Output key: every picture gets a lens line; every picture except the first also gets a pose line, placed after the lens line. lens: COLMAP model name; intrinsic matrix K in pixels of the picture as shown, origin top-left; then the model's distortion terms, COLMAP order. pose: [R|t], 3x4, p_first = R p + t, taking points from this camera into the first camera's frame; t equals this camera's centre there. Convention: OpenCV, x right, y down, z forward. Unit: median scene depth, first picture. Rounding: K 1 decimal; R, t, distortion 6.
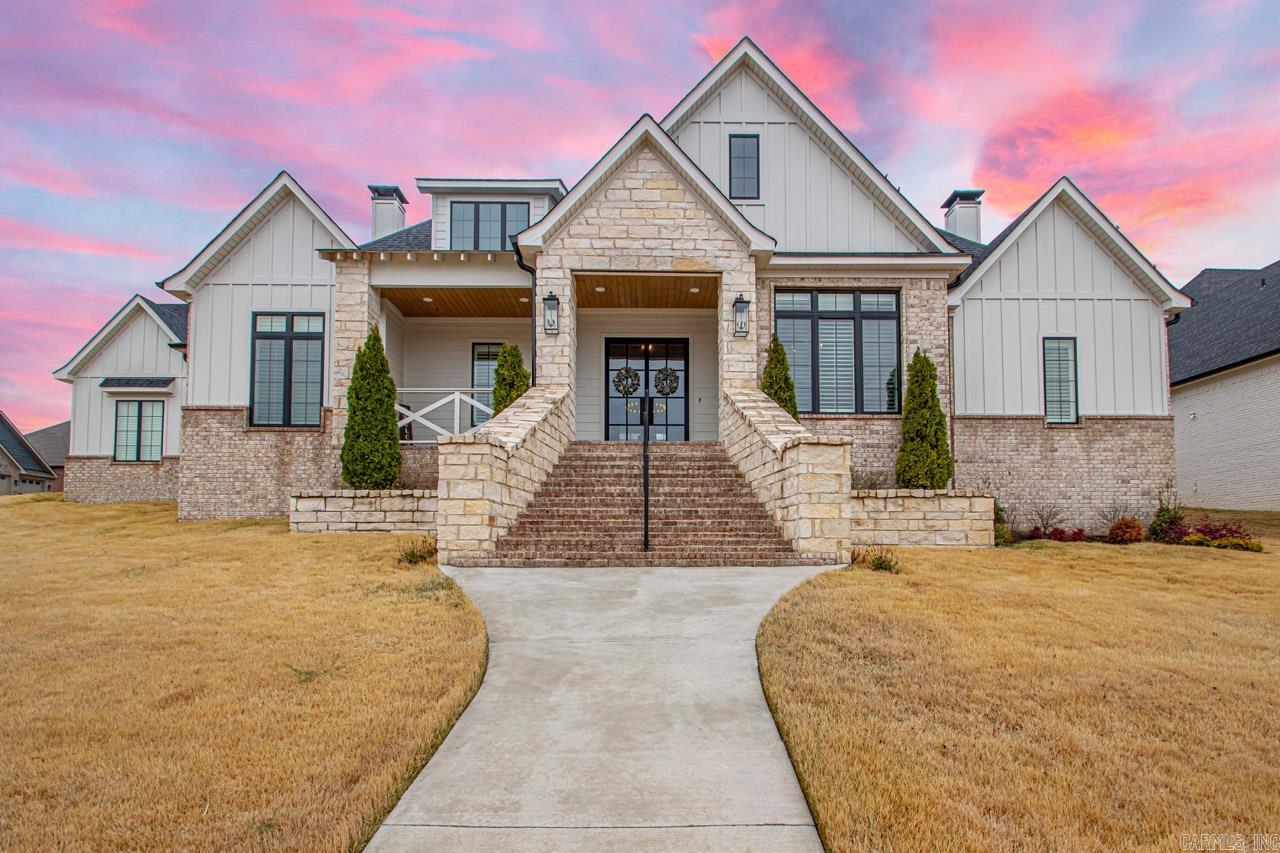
lens RADIAL K [[638.8, 0, 617.8], [0, 638.8, 423.5], [0, 0, 1]] dist [0.004046, 0.000652]
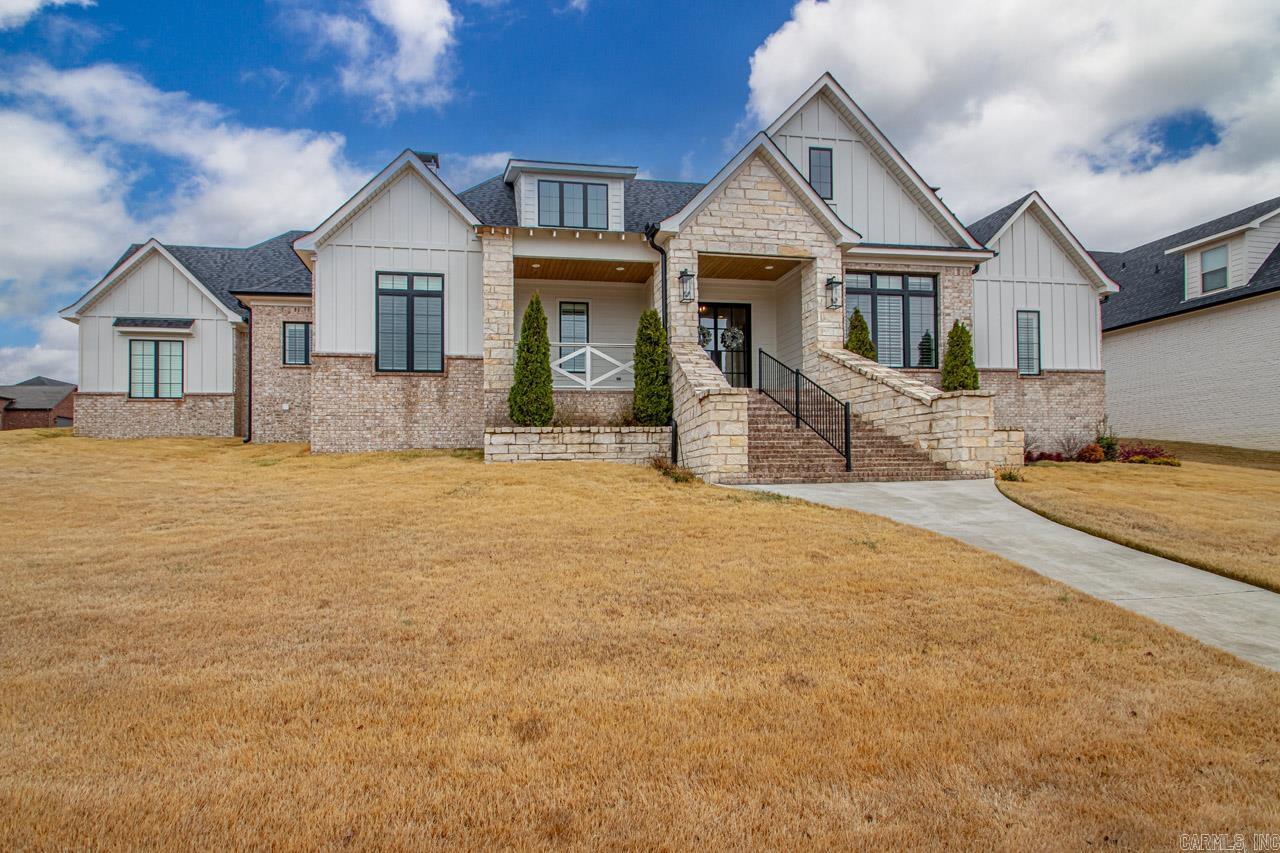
lens RADIAL K [[564.7, 0, 638.8], [0, 564.7, 379.9], [0, 0, 1]] dist [0.002992, -0.000155]
pose [[0.991983, 0.006081, 0.126222, -0.316663], [-0.009641, 0.999572, 0.027617, -0.017114], [-0.126000, -0.028613, 0.991618, -0.091762]]
